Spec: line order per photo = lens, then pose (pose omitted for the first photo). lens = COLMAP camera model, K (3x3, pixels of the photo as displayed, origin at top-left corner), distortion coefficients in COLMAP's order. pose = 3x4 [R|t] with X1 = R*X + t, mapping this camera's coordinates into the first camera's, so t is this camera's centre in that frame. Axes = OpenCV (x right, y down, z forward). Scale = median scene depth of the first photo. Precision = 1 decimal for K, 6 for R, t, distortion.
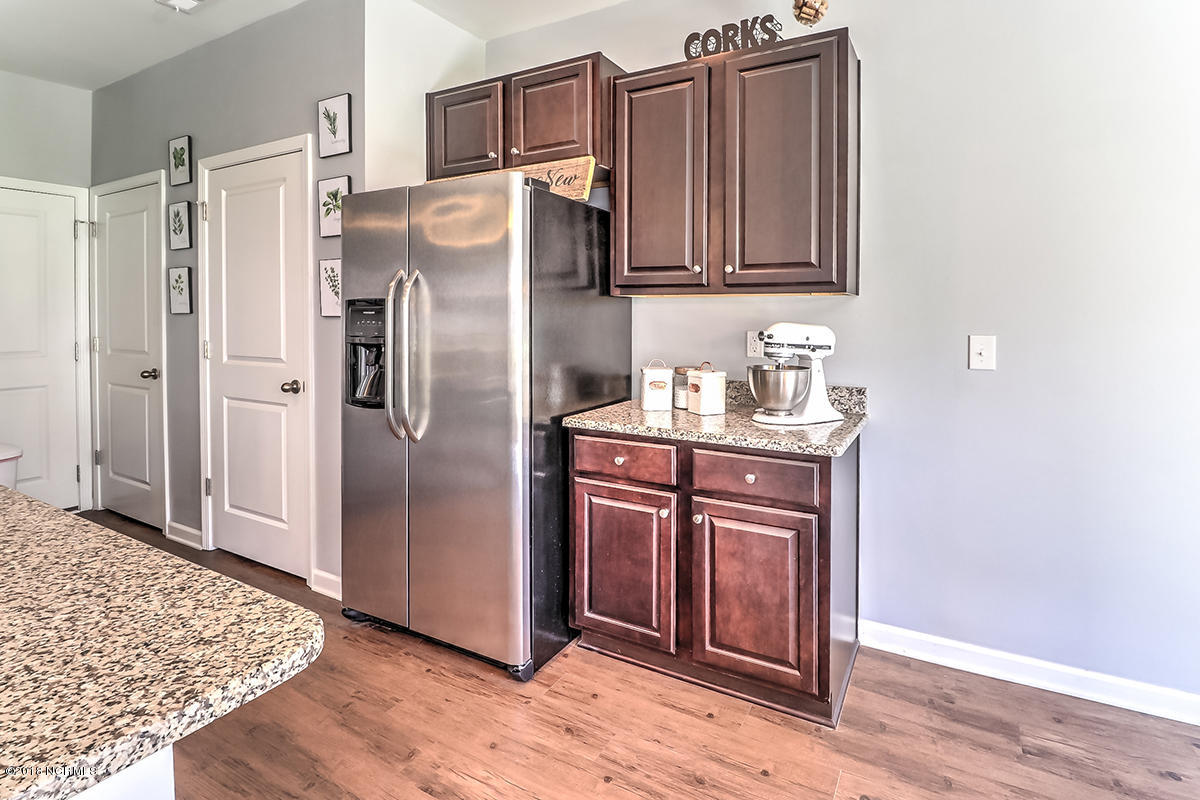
lens RADIAL K [[598.1, 0, 601.9], [0, 598.1, 318.3], [0, 0, 1]] dist [-0.000188, -0.000127]
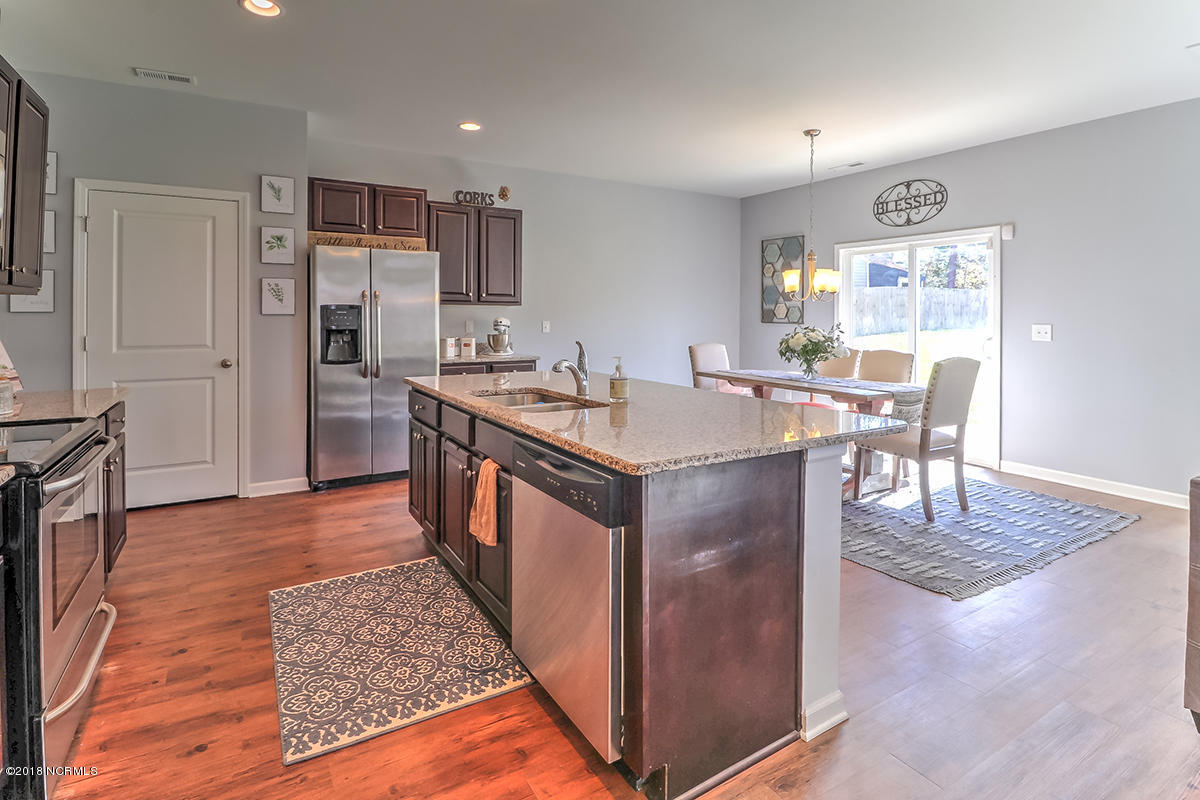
lens RADIAL K [[598.1, 0, 601.9], [0, 598.1, 318.3], [0, 0, 1]] dist [-0.000188, -0.000127]
pose [[0.490220, -0.003625, 0.871591, -1.398253], [0.008106, 0.999967, -0.000400, 0.014093], [-0.871561, 0.007261, 0.490233, -0.518321]]
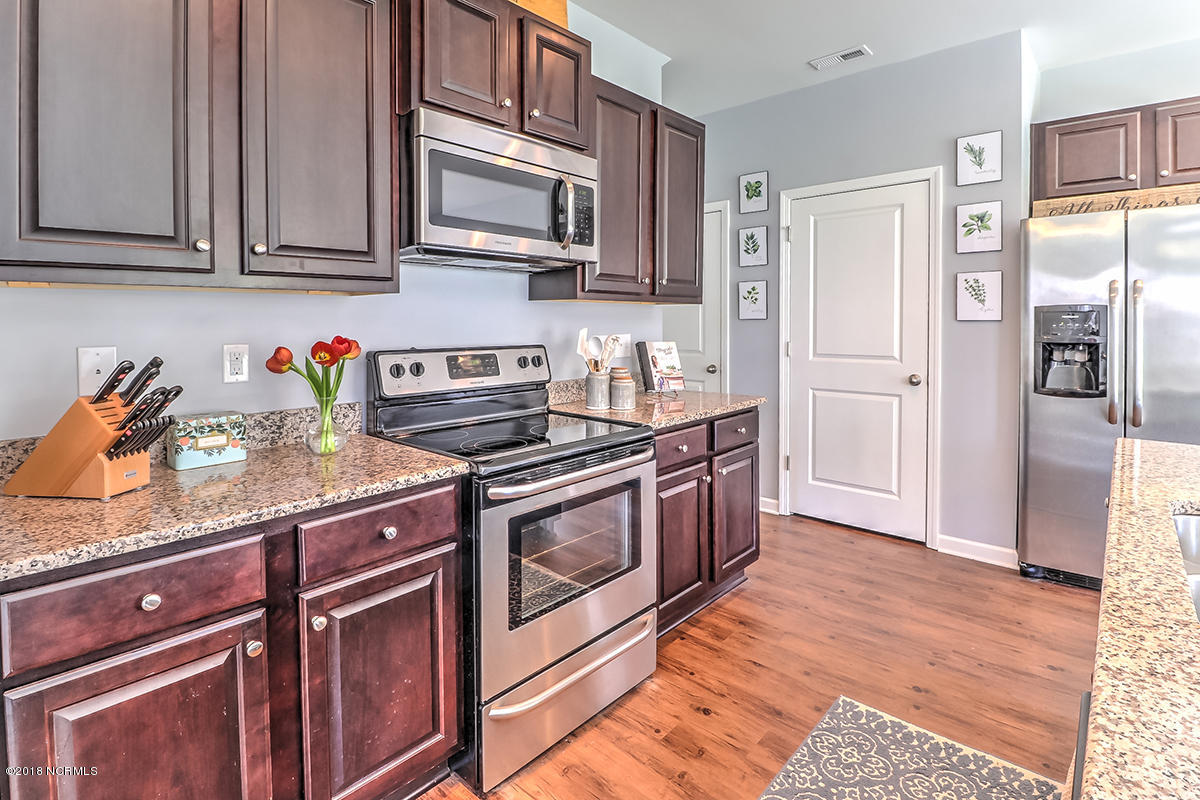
lens RADIAL K [[599.9, 0, 597.9], [0, 599.9, 332.0], [0, 0, 1]] dist [-0.026138, -0.000602]
pose [[0.972590, 0.003217, -0.232505, -0.897391], [-0.001684, 0.999976, 0.006790, 0.012690], [0.232521, -0.006213, 0.972571, -0.305623]]
